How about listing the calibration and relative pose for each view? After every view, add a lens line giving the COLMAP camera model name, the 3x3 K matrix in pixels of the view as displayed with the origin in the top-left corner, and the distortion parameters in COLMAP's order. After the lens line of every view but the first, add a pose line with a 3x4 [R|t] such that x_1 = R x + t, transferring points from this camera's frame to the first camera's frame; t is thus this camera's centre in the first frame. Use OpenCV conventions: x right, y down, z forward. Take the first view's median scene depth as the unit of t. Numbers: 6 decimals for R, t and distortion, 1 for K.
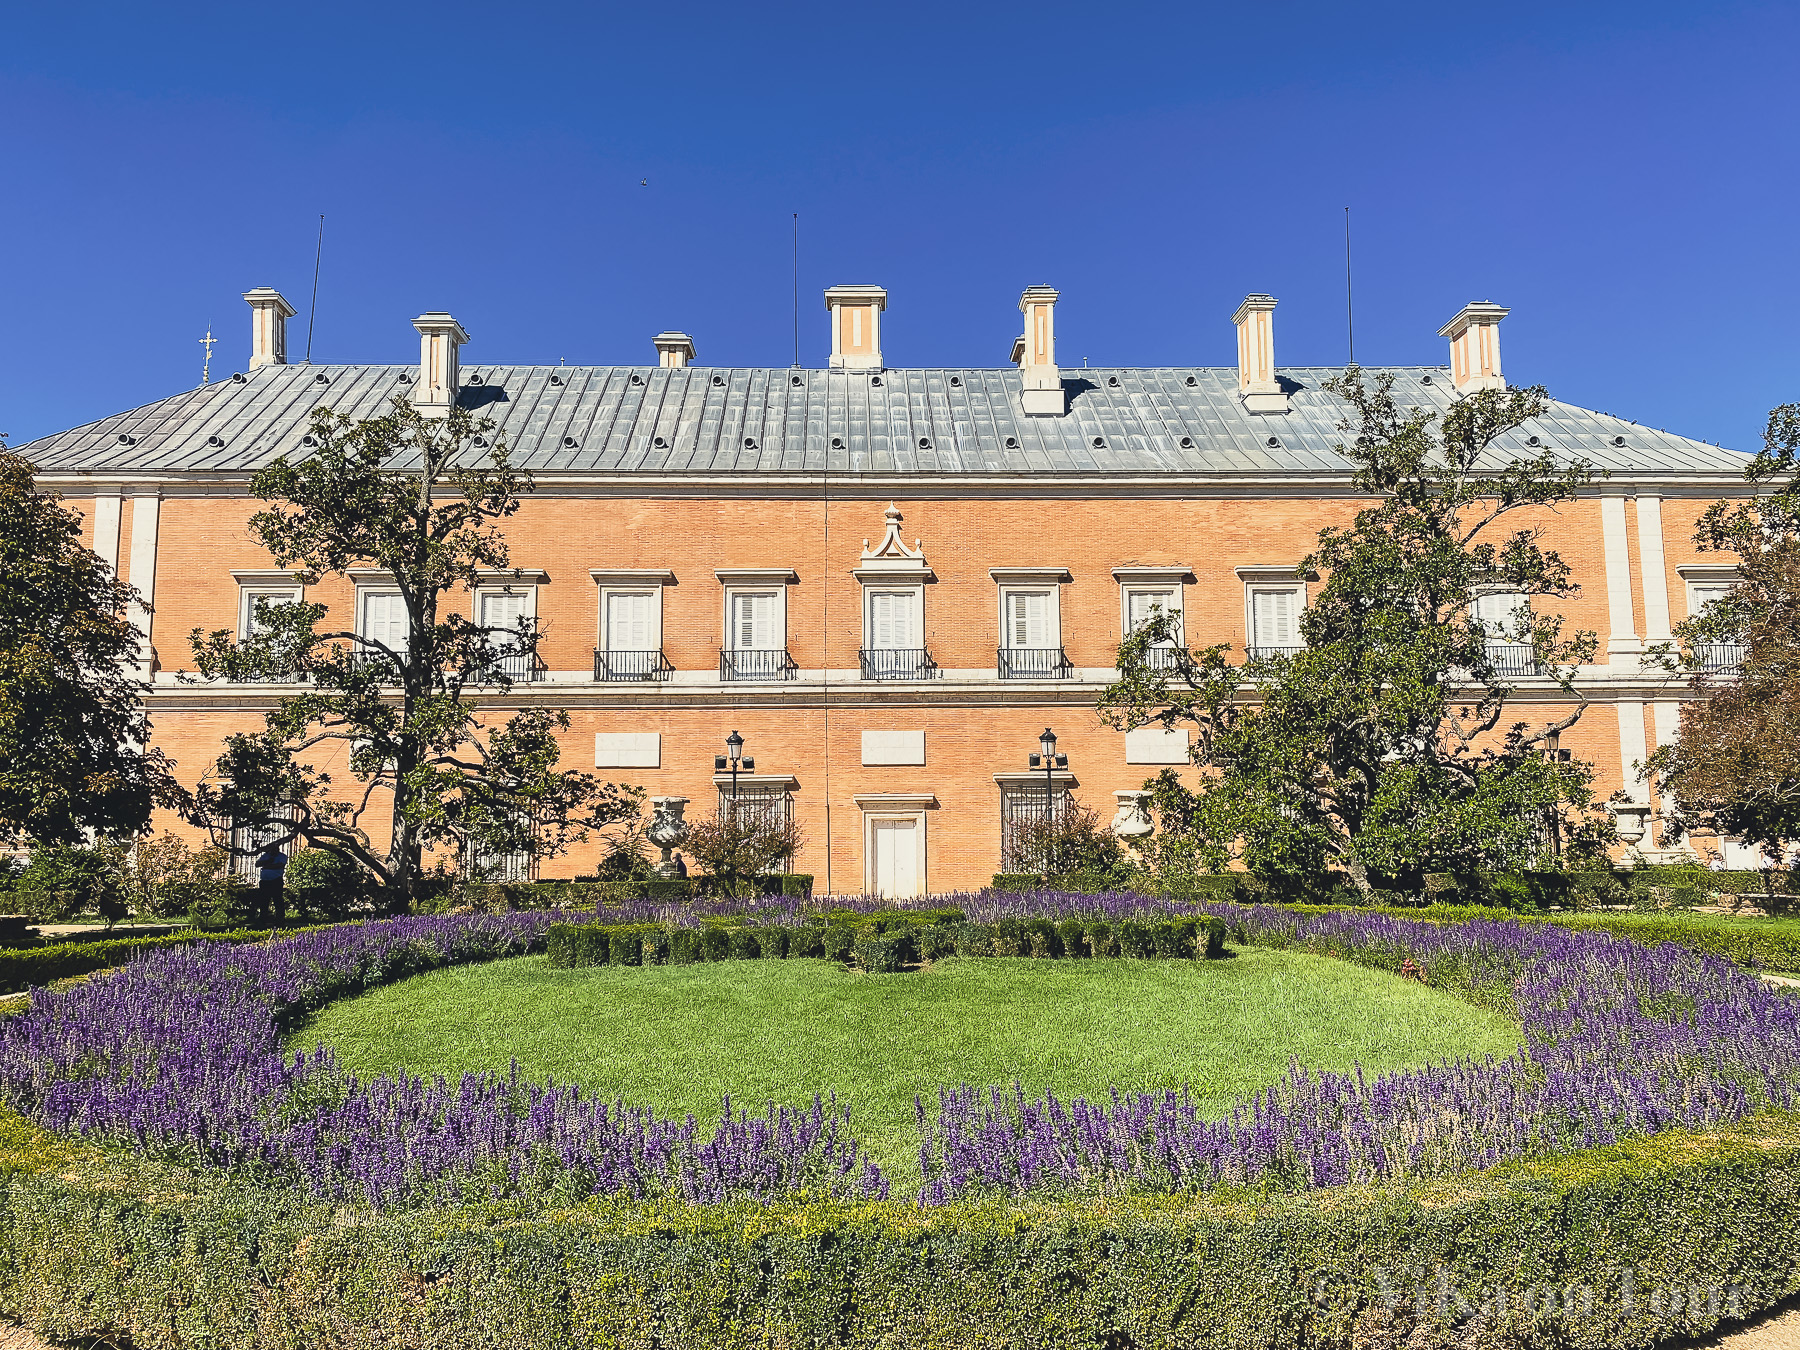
lens RADIAL K [[1361.2, 0, 900.0], [0, 1361.2, 675.0], [0, 0, 1]] dist [0.099373, 0.000593]
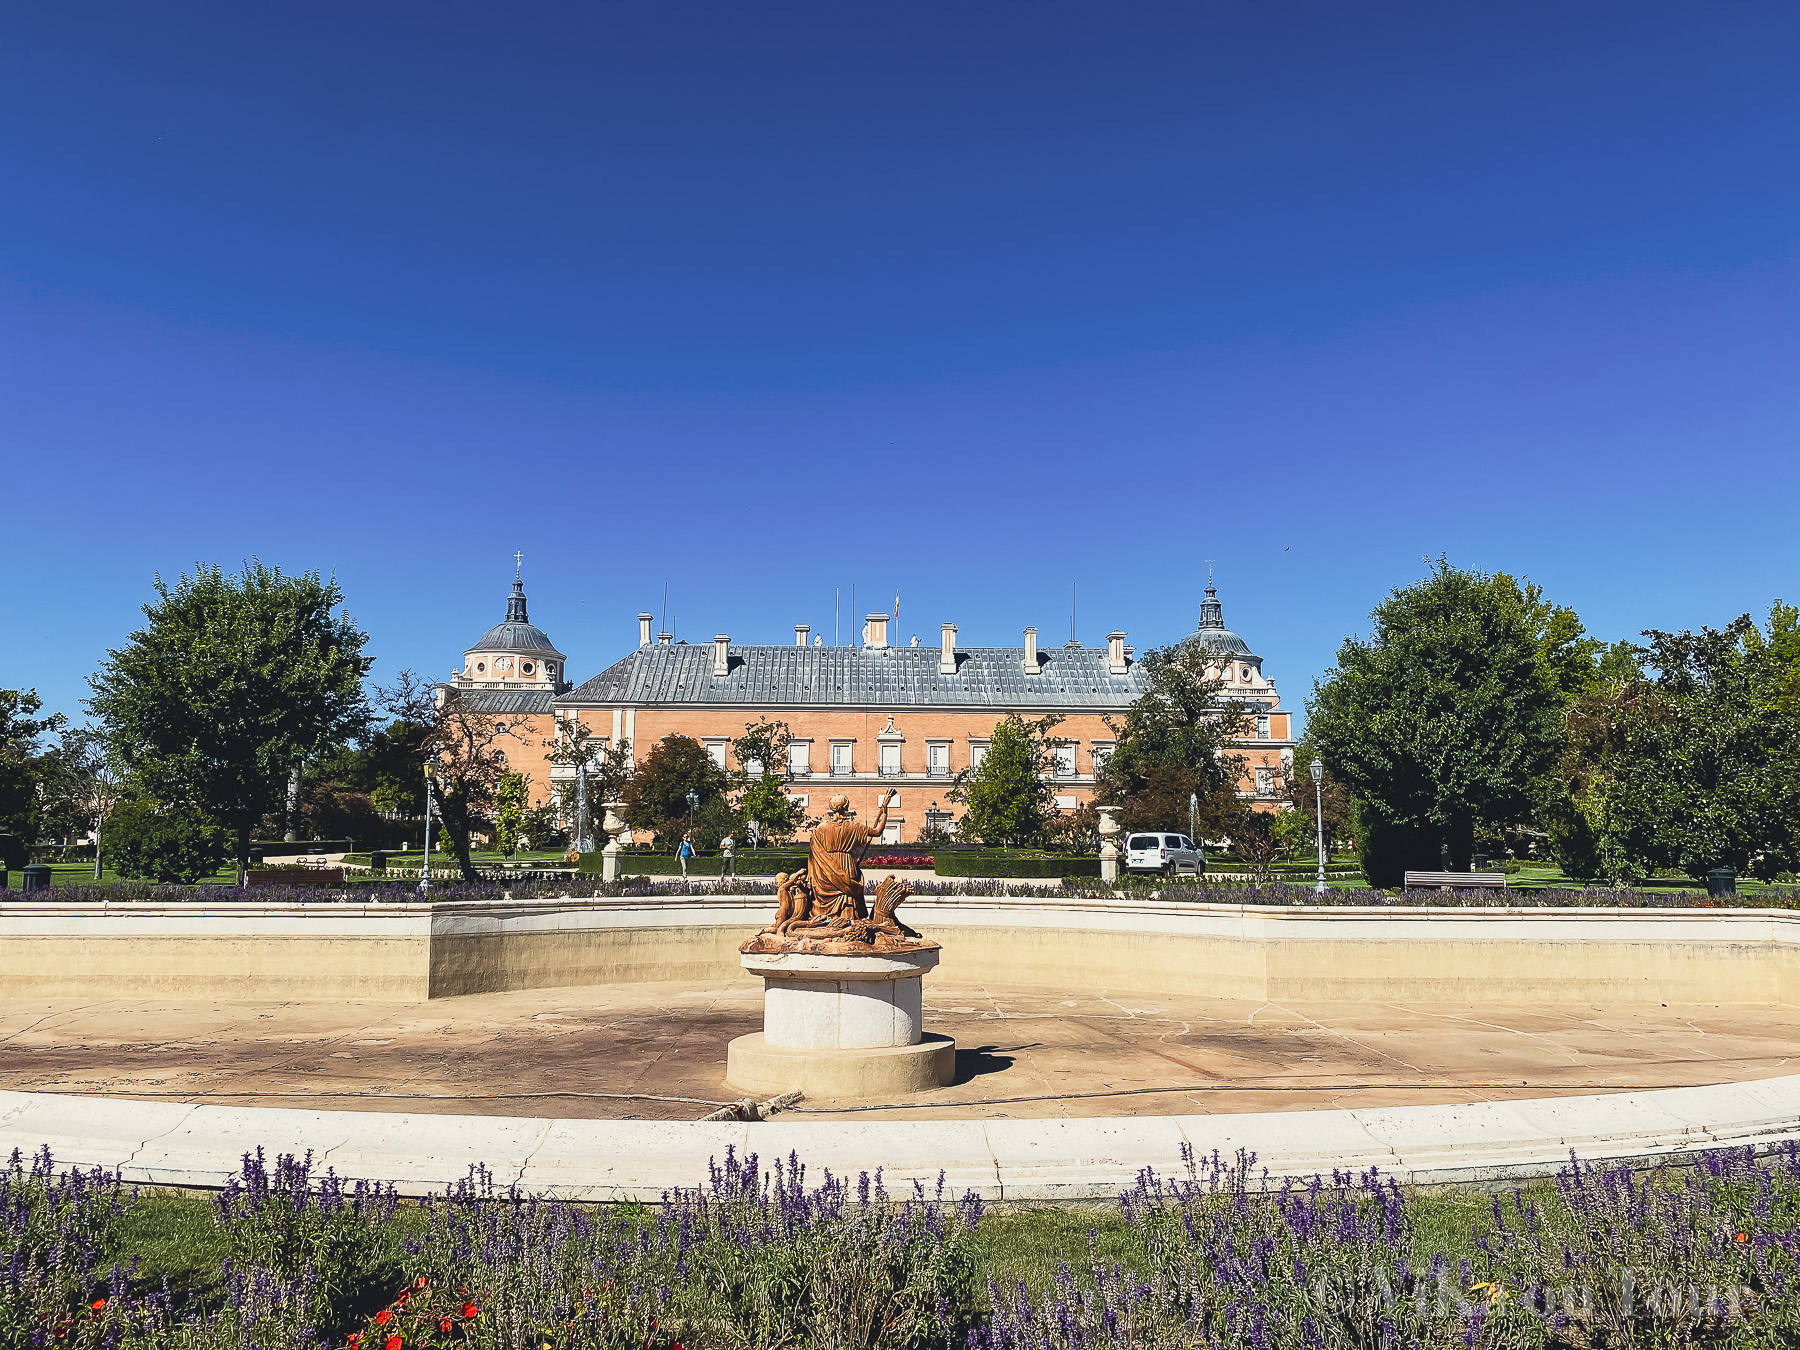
lens RADIAL K [[1361.2, 0, 900.0], [0, 1361.2, 675.0], [0, 0, 1]] dist [0.099373, 0.000593]
pose [[0.999873, 0.015791, -0.002119, 0.019703], [-0.015783, 0.999869, 0.003641, -0.220518], [0.002176, -0.003607, 0.999991, -1.846362]]
